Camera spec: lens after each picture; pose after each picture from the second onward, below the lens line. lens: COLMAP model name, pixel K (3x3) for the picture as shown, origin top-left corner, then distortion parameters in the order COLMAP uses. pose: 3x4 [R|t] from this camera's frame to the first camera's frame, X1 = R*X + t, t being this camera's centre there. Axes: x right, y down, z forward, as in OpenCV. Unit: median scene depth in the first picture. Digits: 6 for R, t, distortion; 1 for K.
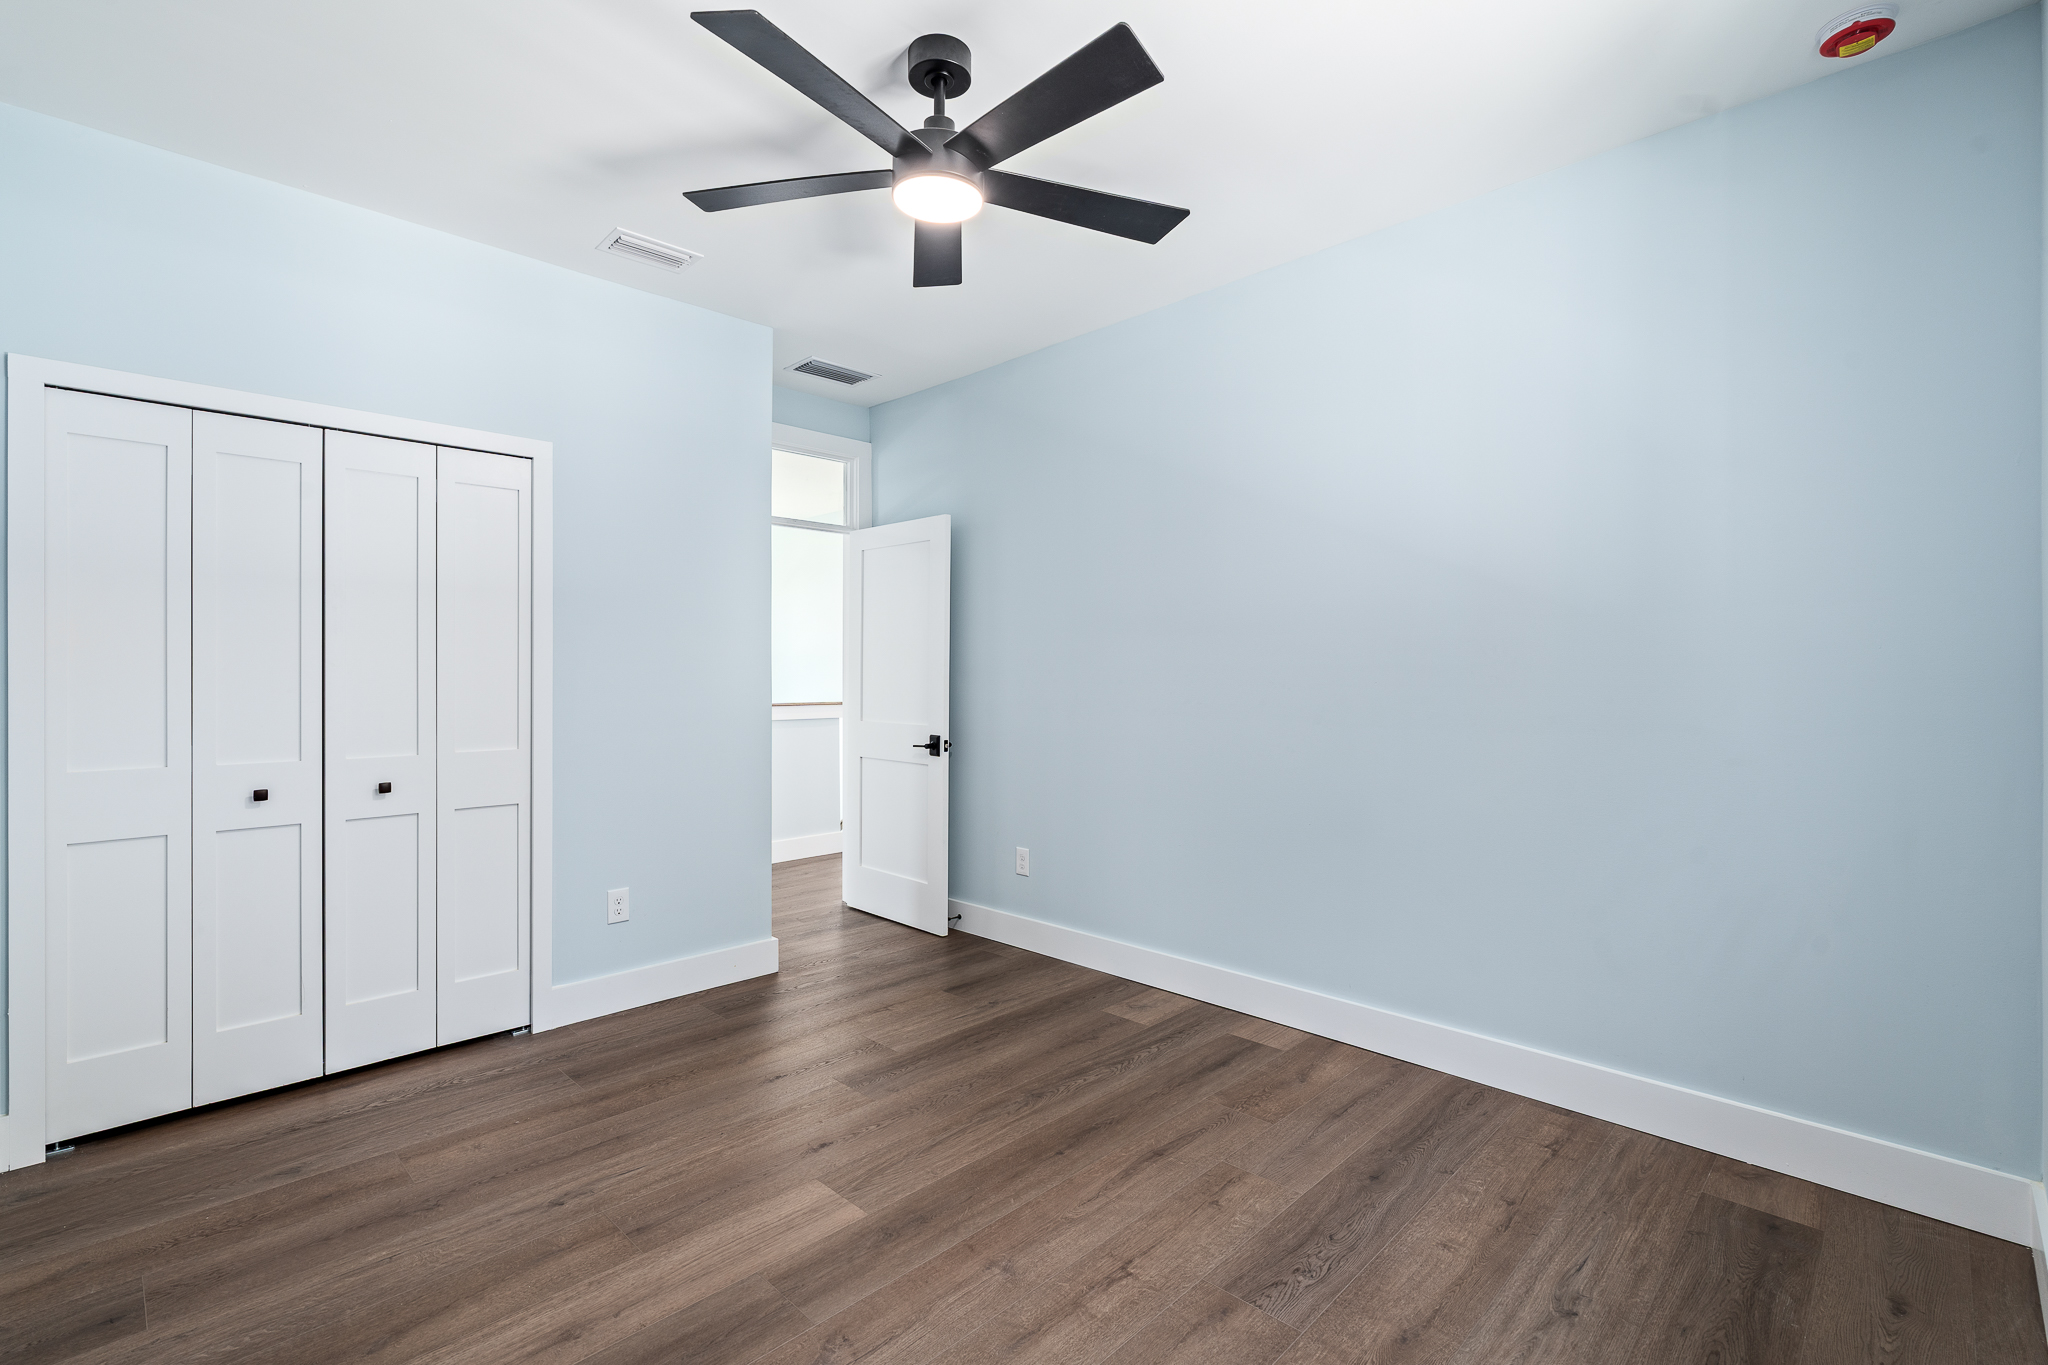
lens RADIAL K [[922.1, 0, 1025.9], [0, 922.1, 676.7], [0, 0, 1]] dist [-0.004650, 0.001413]
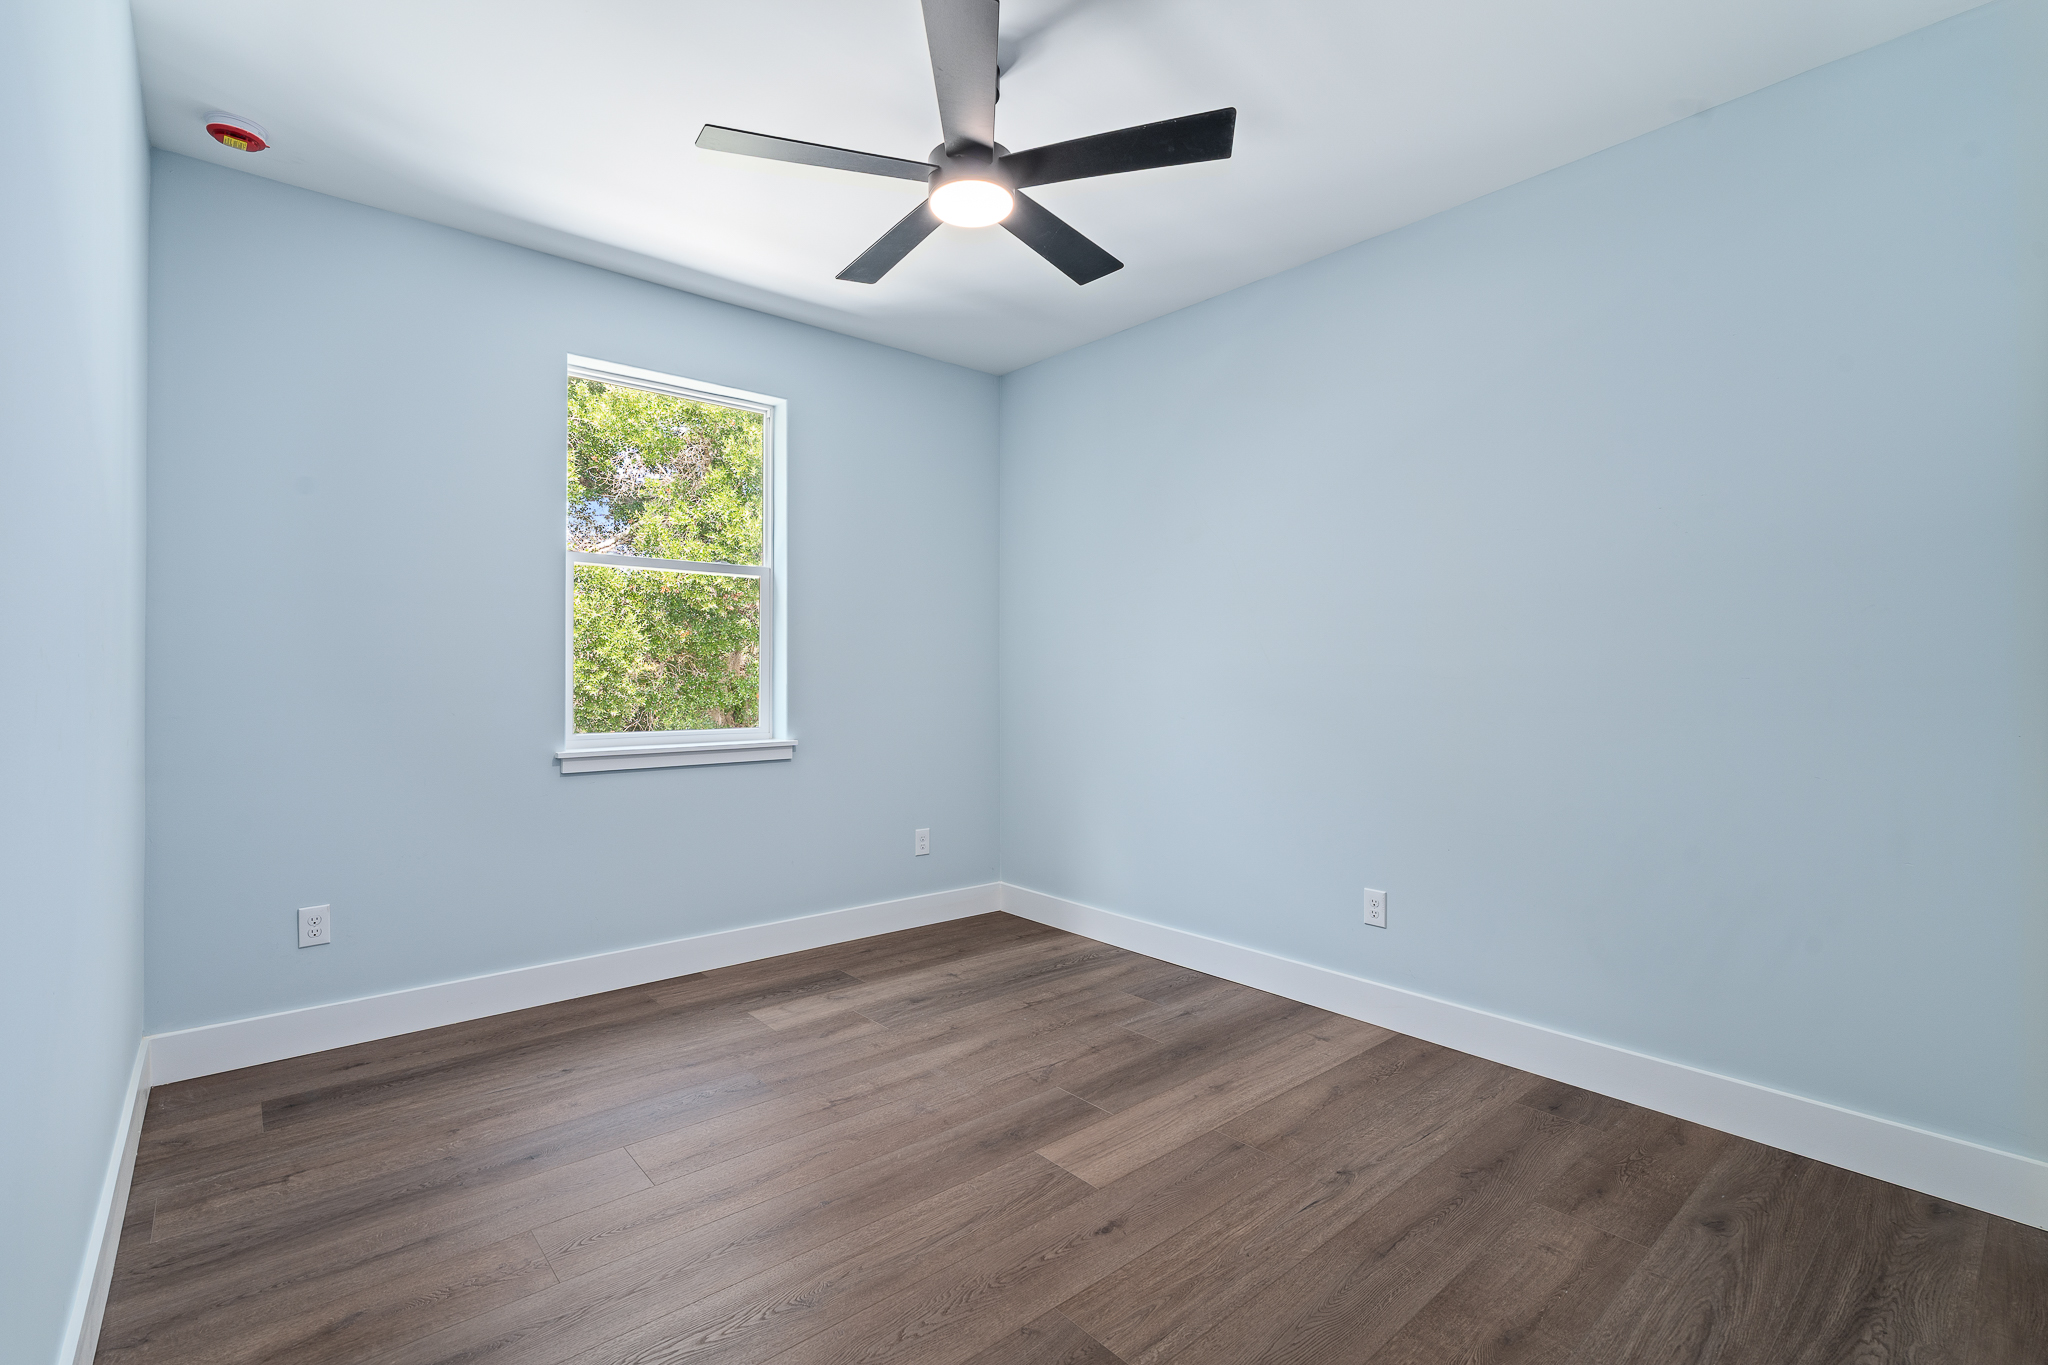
lens RADIAL K [[922.1, 0, 1025.9], [0, 922.1, 676.7], [0, 0, 1]] dist [-0.004650, 0.001413]
pose [[-0.997340, -0.001206, 0.072883, -0.247438], [-0.000592, 0.999964, 0.008448, 0.019609], [-0.072891, 0.008383, -0.997305, 2.148840]]
